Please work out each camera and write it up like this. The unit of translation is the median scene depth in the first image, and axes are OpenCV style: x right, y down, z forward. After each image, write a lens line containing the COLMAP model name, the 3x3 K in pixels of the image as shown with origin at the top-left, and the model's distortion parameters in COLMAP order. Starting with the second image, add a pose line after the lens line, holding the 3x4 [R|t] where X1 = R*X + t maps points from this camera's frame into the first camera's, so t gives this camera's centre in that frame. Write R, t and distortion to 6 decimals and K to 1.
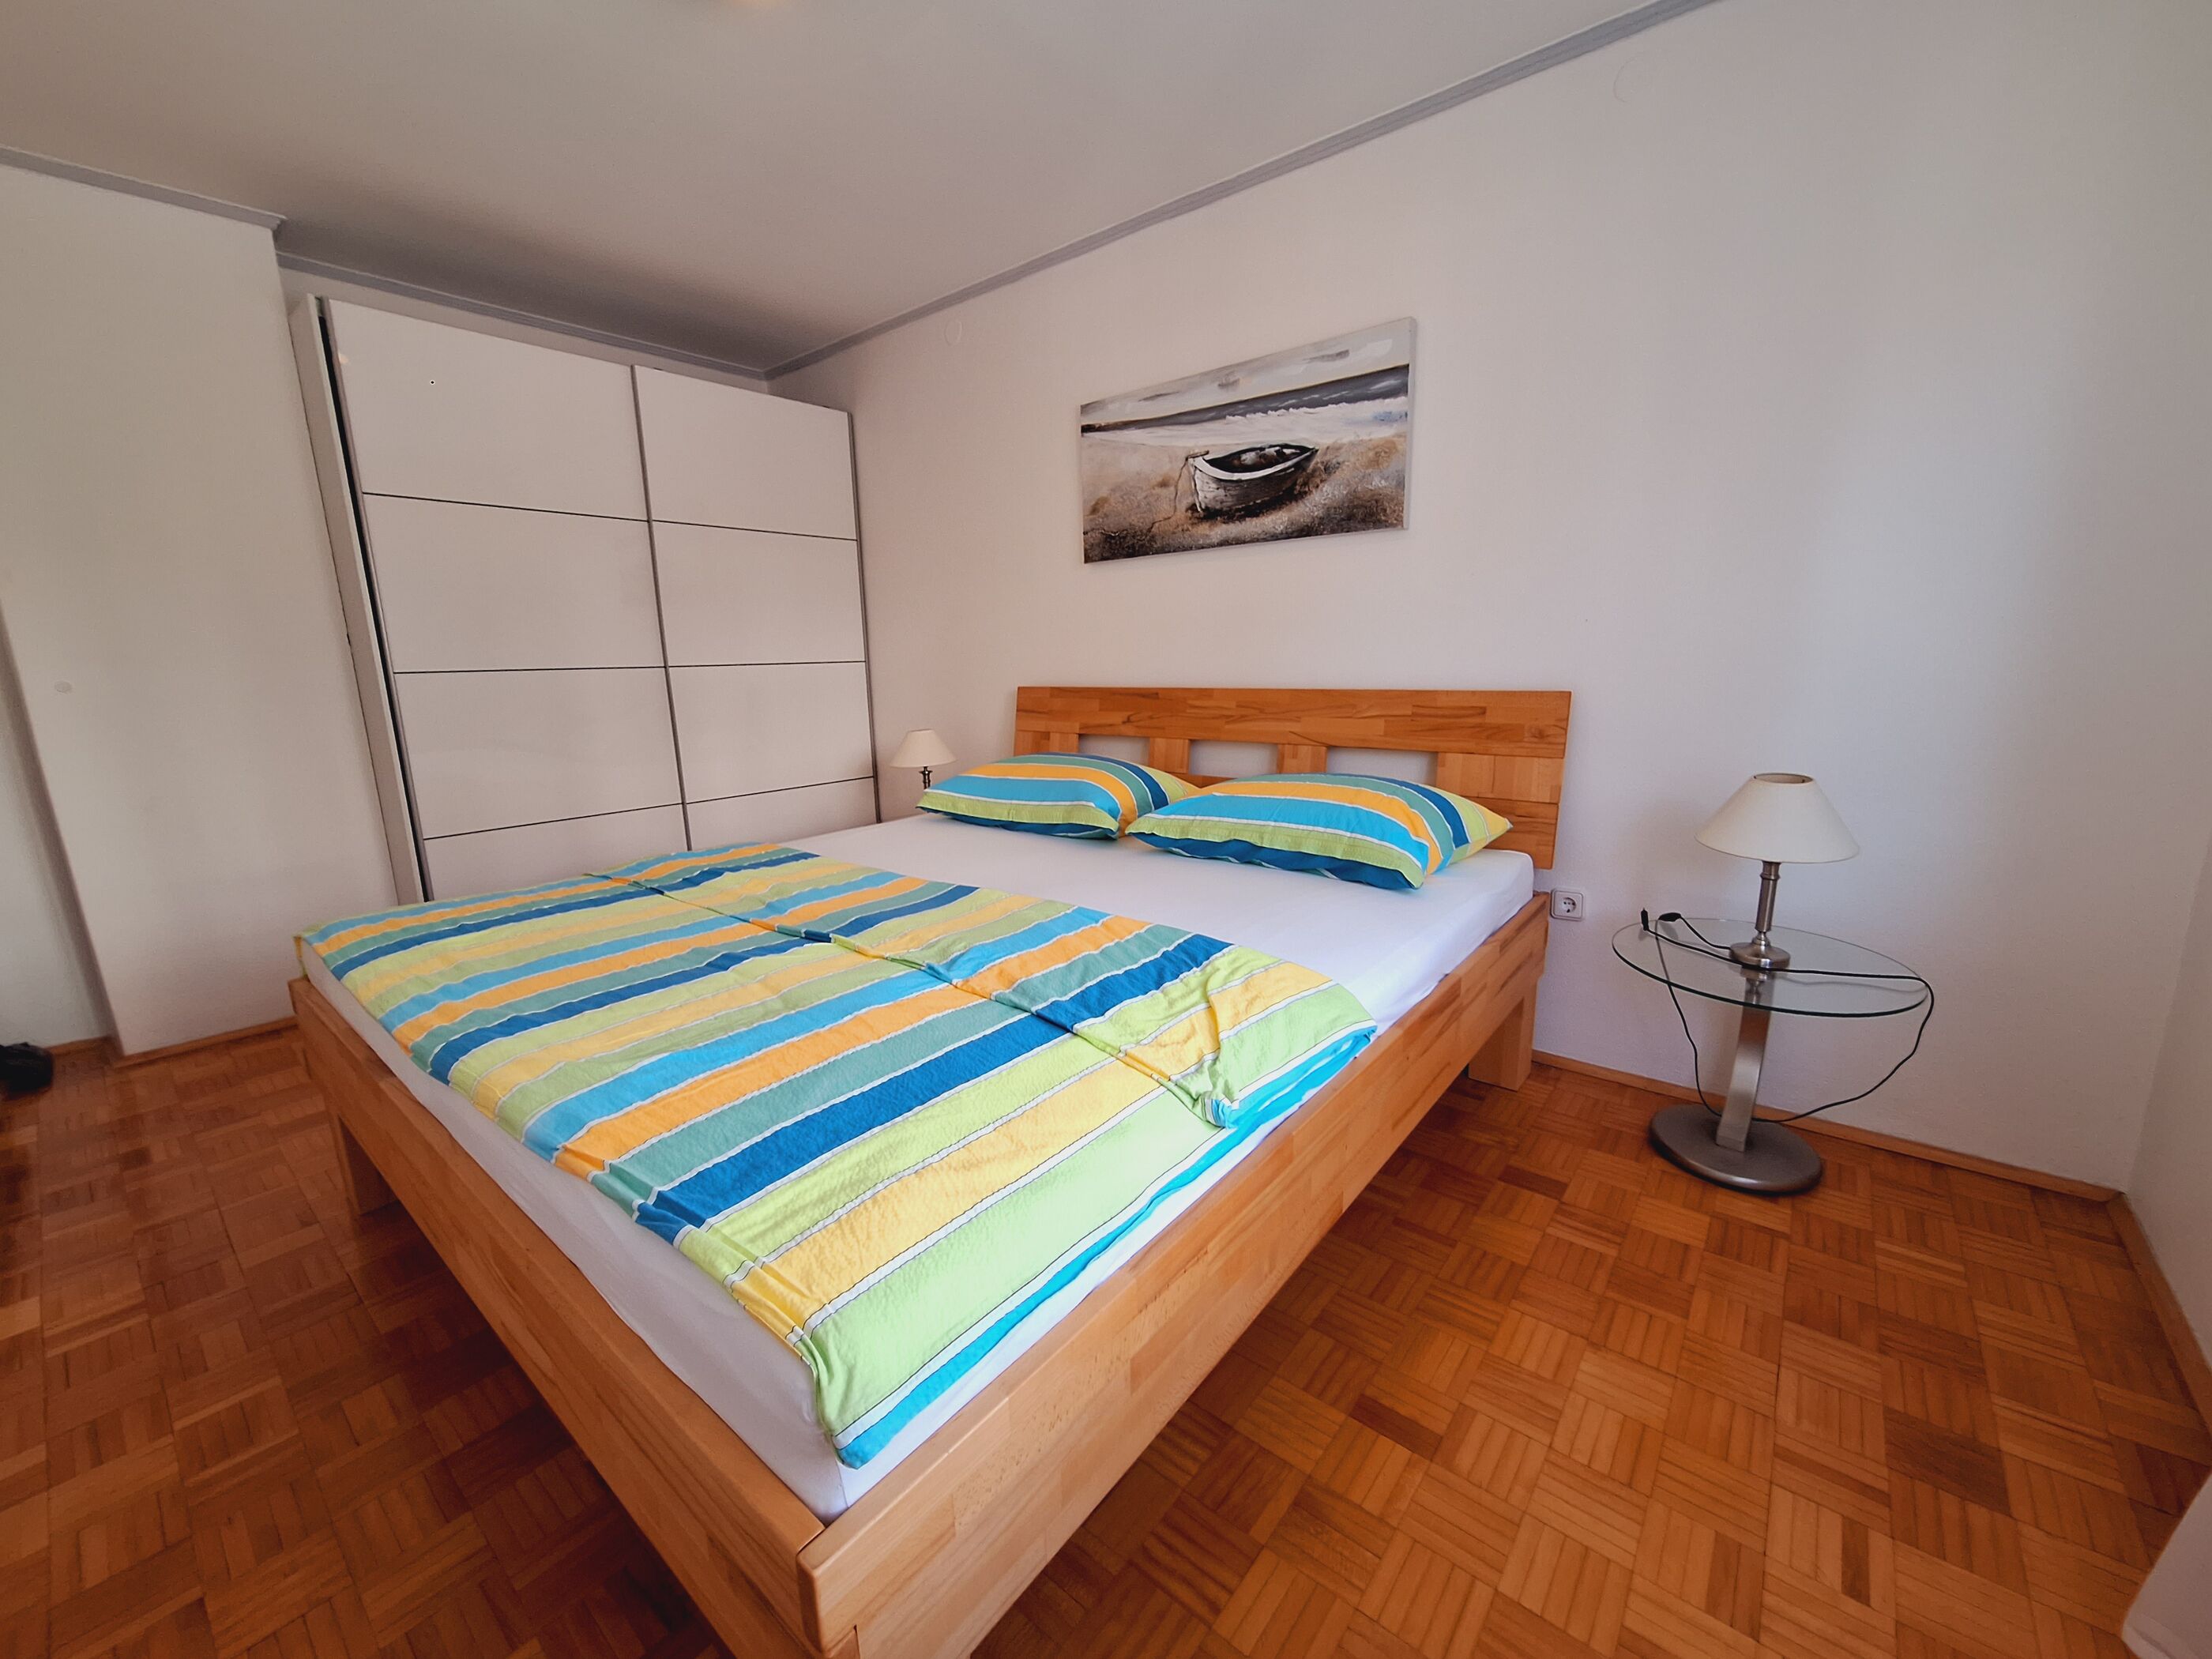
lens RADIAL K [[876.6, 0, 1107.5], [0, 876.6, 827.0], [0, 0, 1]] dist [-0.007854, 0.000862]
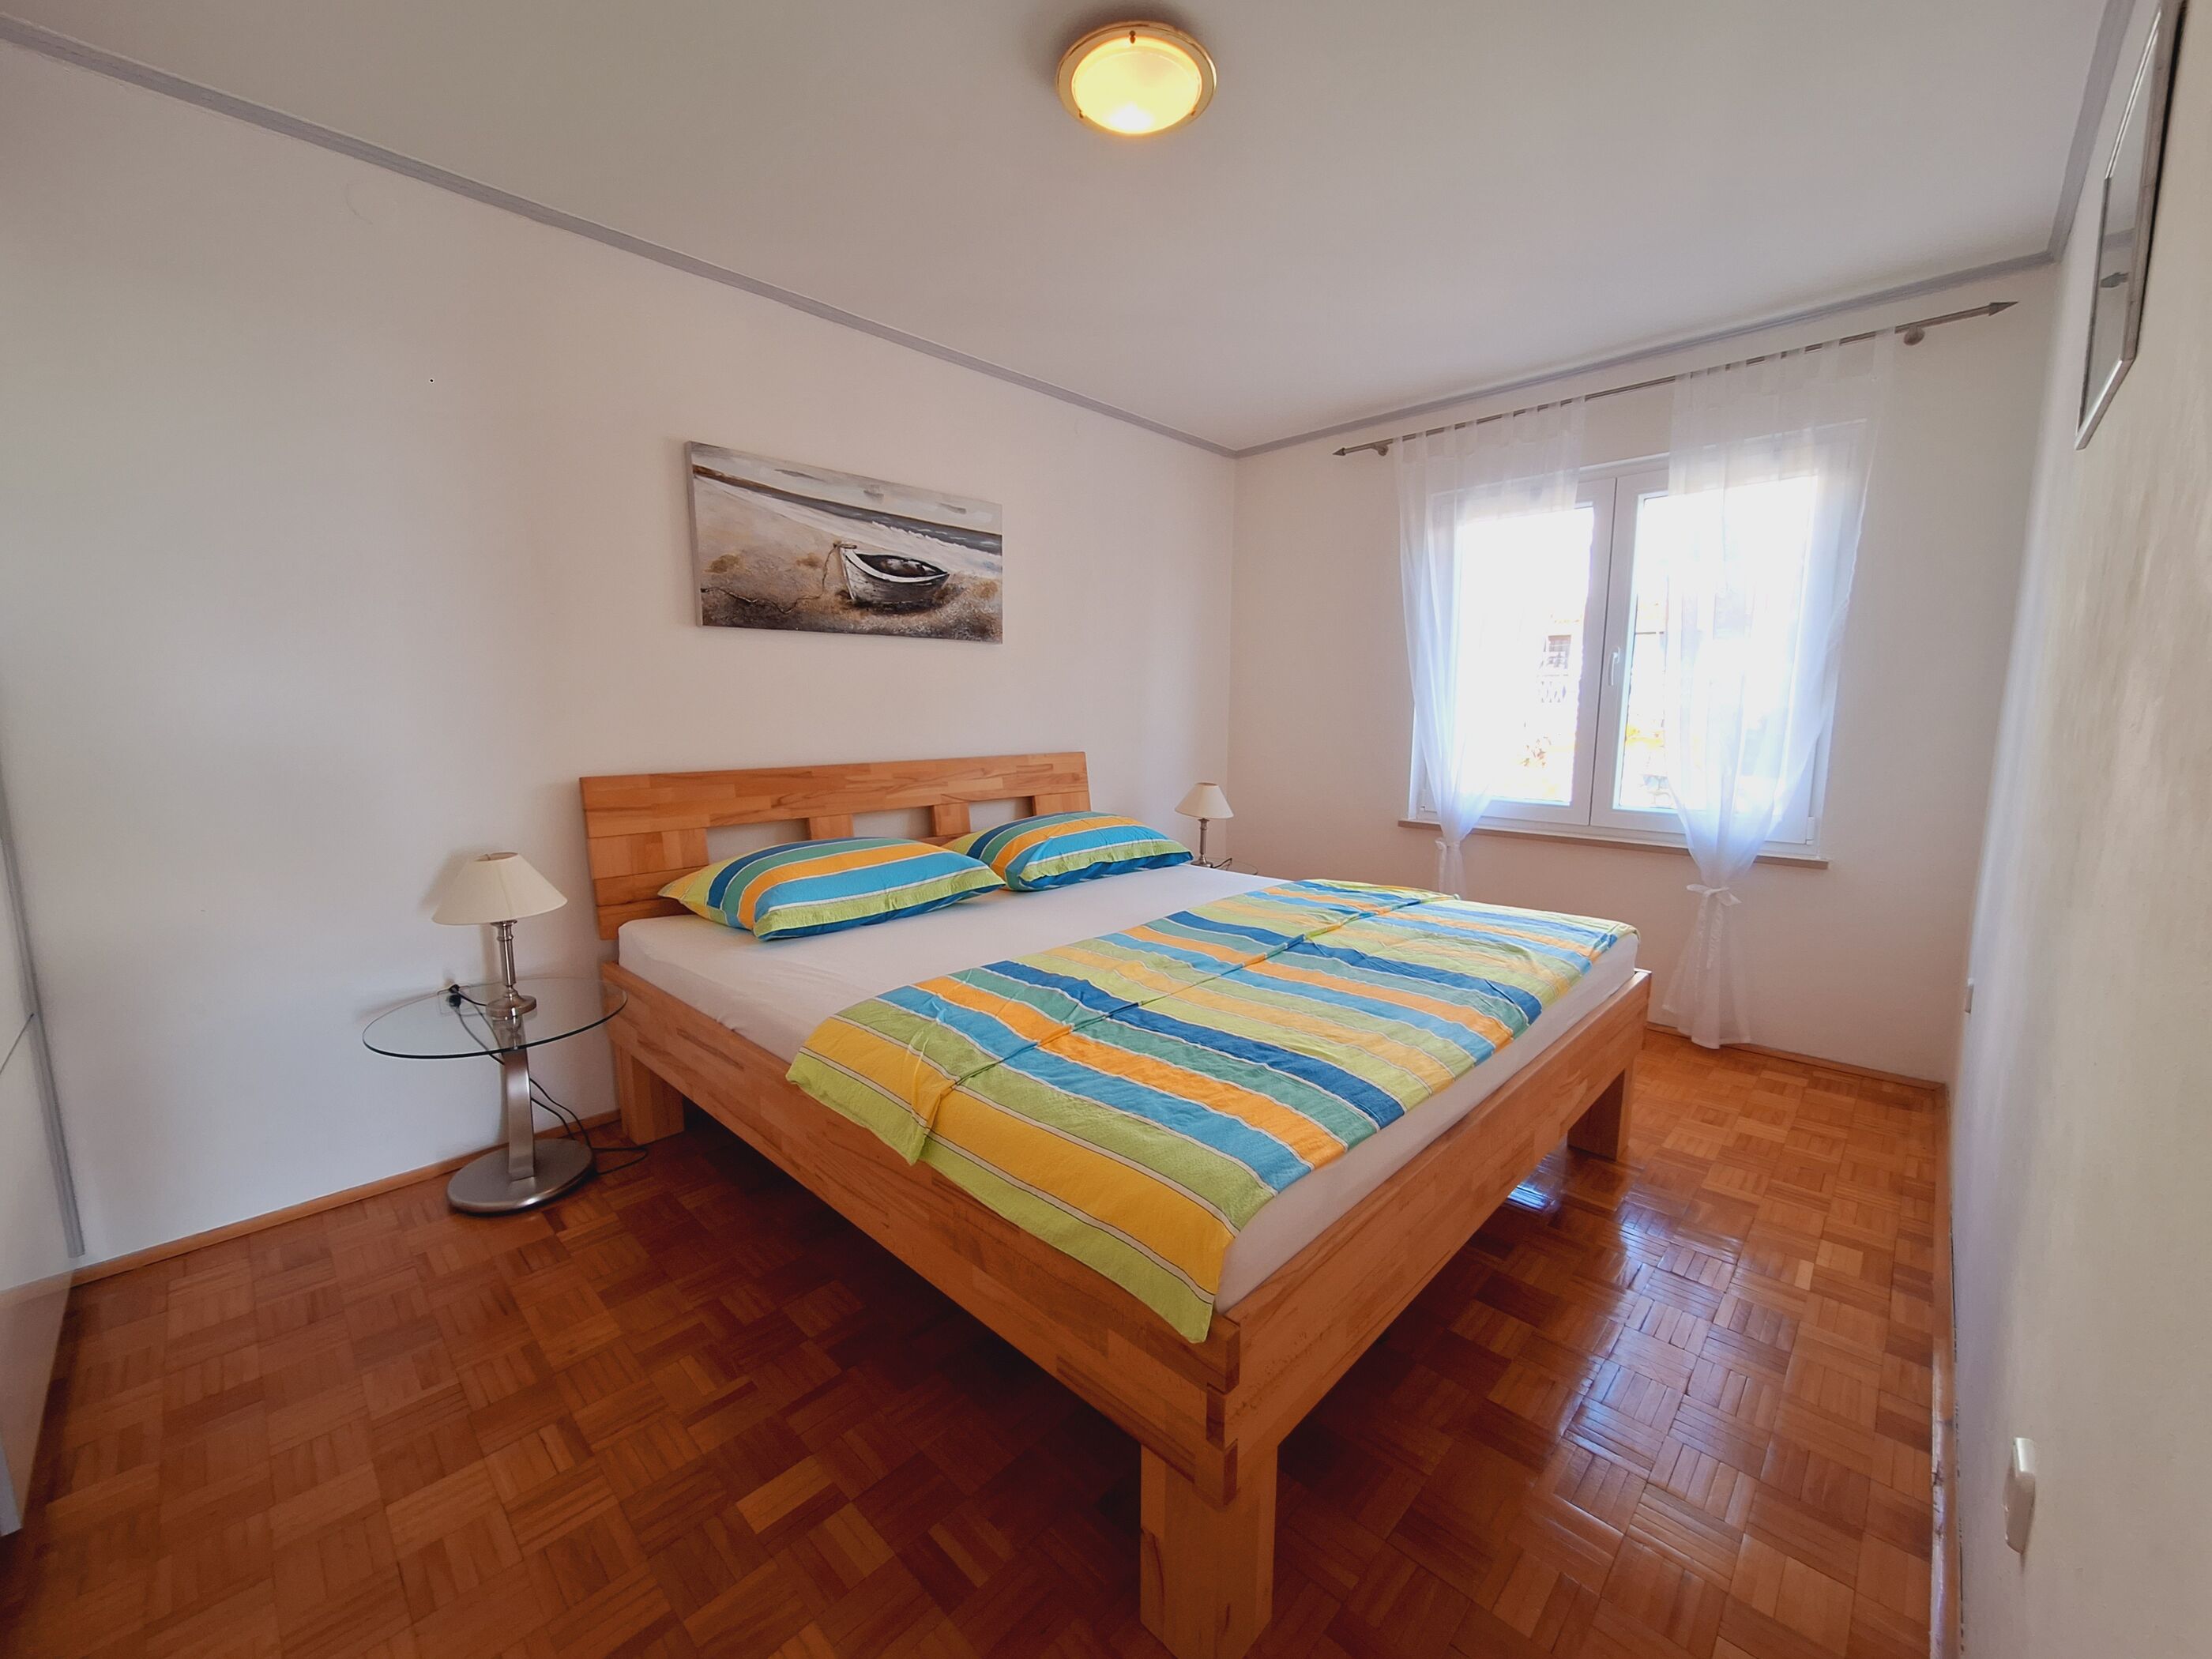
lens RADIAL K [[876.6, 0, 1123.3], [0, 876.6, 827.0], [0, 0, 1]] dist [-0.007854, 0.000862]
pose [[0.067638, -0.114897, 0.991072, -0.972474], [0.188573, 0.976915, 0.100386, -0.136702], [-0.979727, 0.180100, 0.087743, 0.644124]]
